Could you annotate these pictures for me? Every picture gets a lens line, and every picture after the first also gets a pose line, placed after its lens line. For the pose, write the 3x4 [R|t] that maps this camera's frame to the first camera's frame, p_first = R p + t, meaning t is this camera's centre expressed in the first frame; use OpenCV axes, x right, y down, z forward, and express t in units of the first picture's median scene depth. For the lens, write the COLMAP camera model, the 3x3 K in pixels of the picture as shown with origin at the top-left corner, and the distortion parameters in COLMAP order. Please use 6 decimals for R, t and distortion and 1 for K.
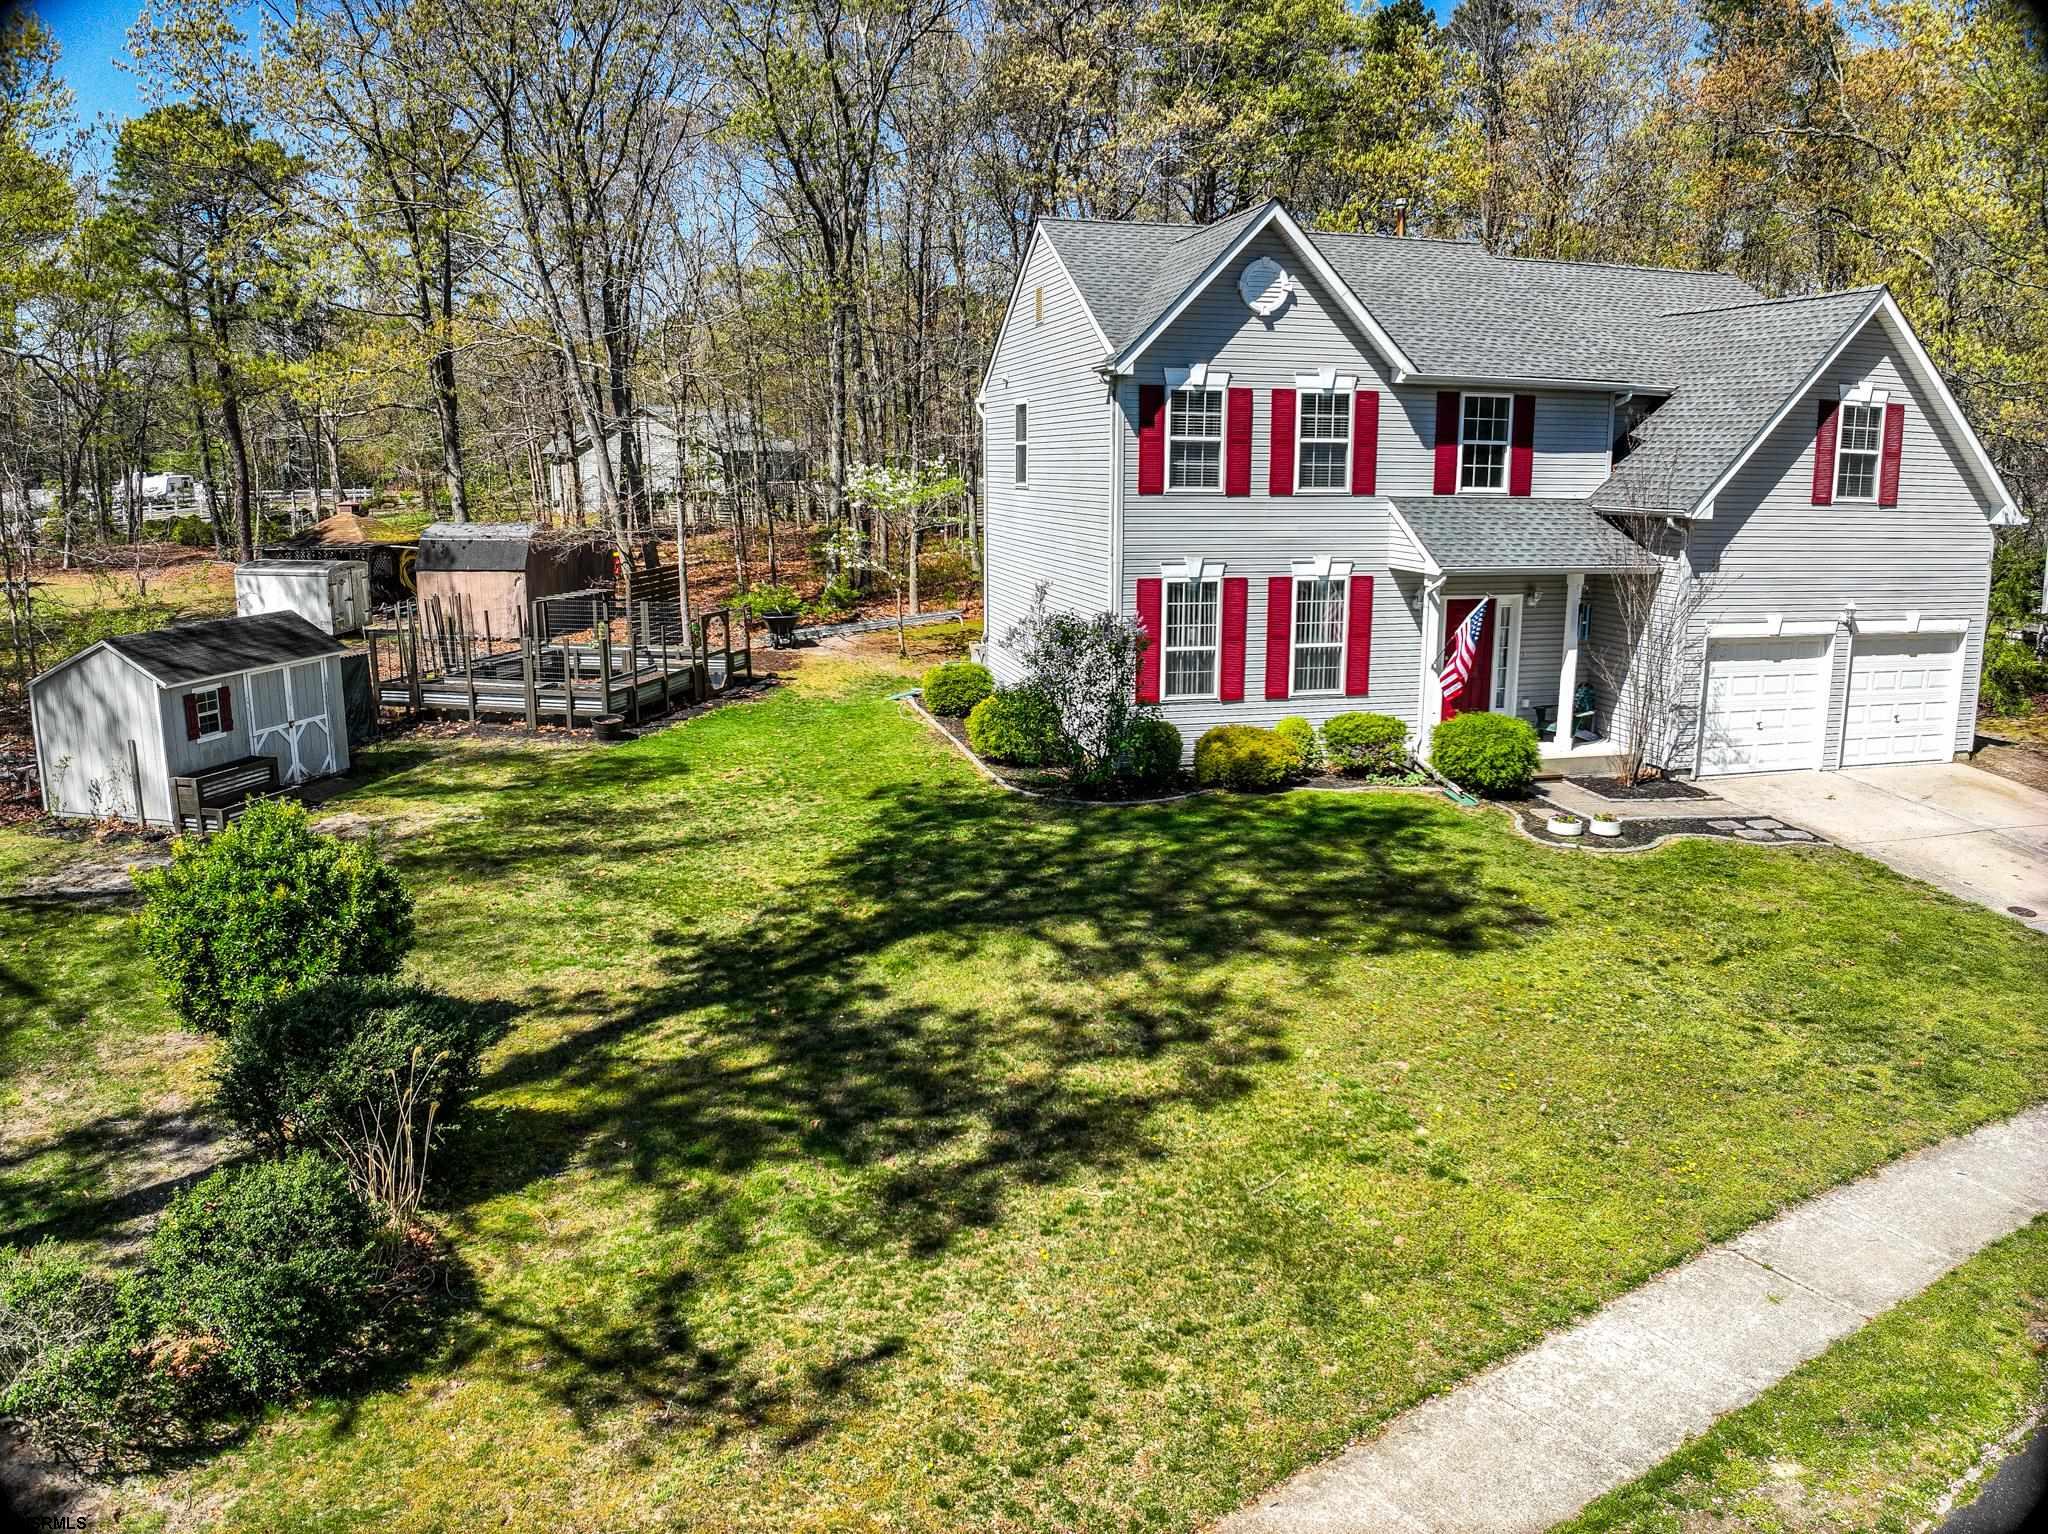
lens RADIAL K [[1446.6, 0, 1020.1], [0, 1446.6, 765.9], [0, 0, 1]] dist [-0.095265, -0.023300]
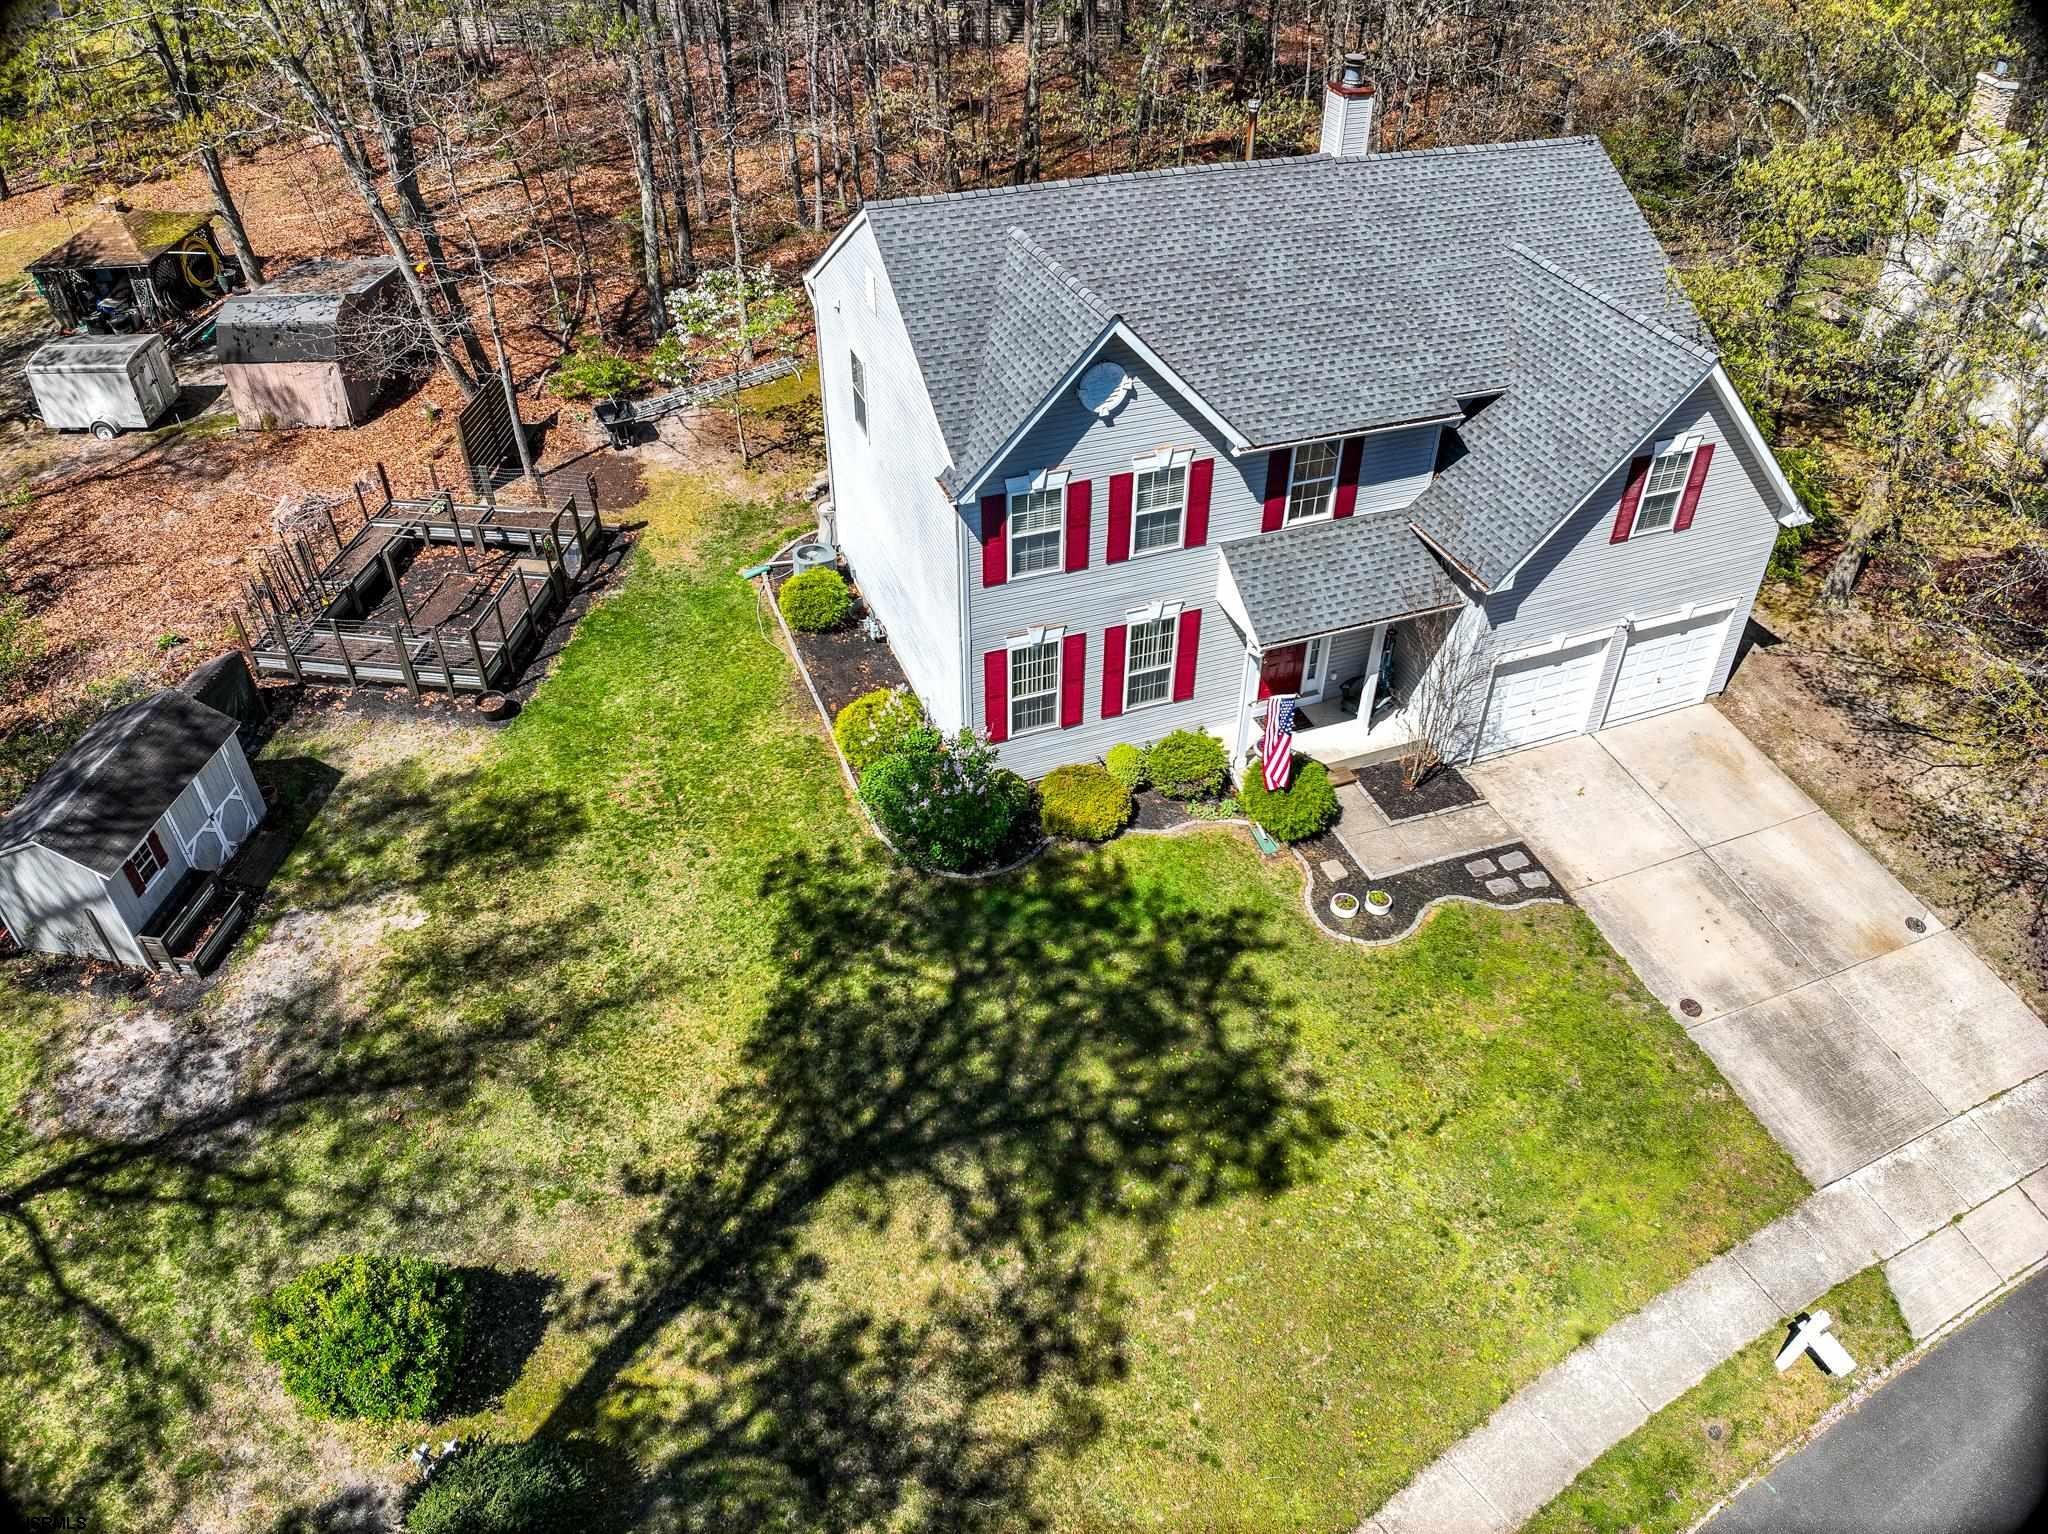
lens RADIAL K [[1446.6, 0, 1021.2], [0, 1446.6, 757.1], [0, 0, 1]] dist [-0.095265, -0.023300]
pose [[0.993425, -0.070245, 0.090398, 0.005403], [0.020739, 0.886986, 0.461330, -0.549752], [-0.112588, -0.456423, 0.882611, 0.007143]]
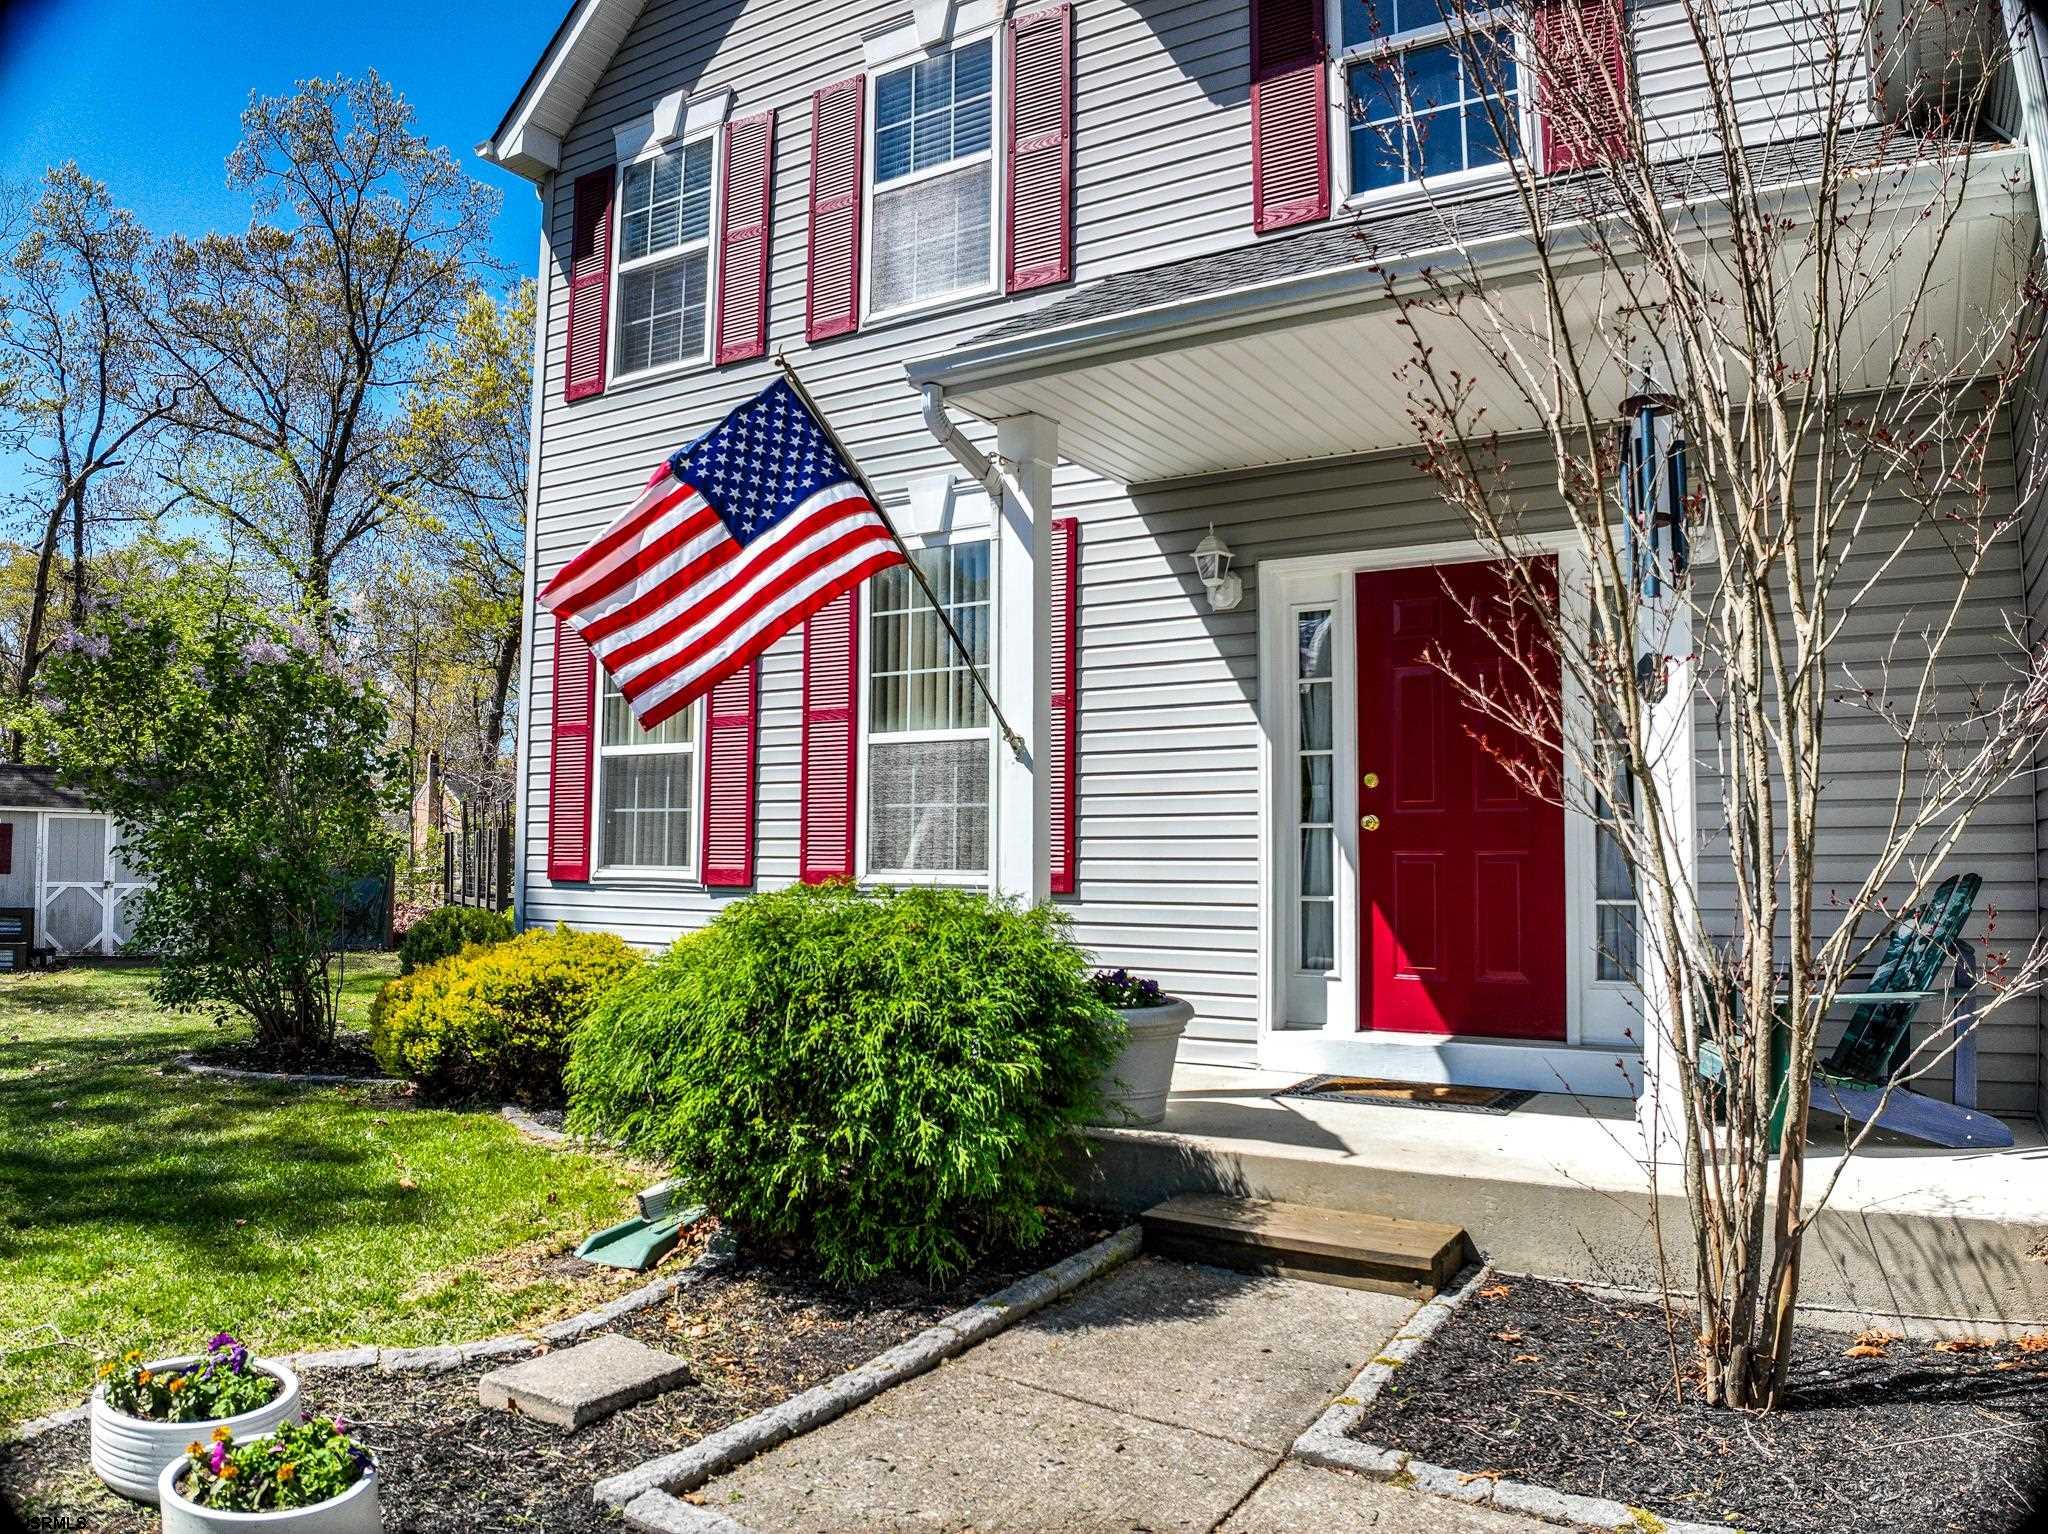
lens RADIAL K [[1446.6, 0, 1016.8], [0, 1446.6, 756.2], [0, 0, 1]] dist [-0.095265, -0.023300]
pose [[0.694534, -0.049055, -0.717786, 0.477889], [-0.154276, 0.964311, -0.215181, -0.009463], [0.702725, 0.260187, 0.662179, 0.810526]]
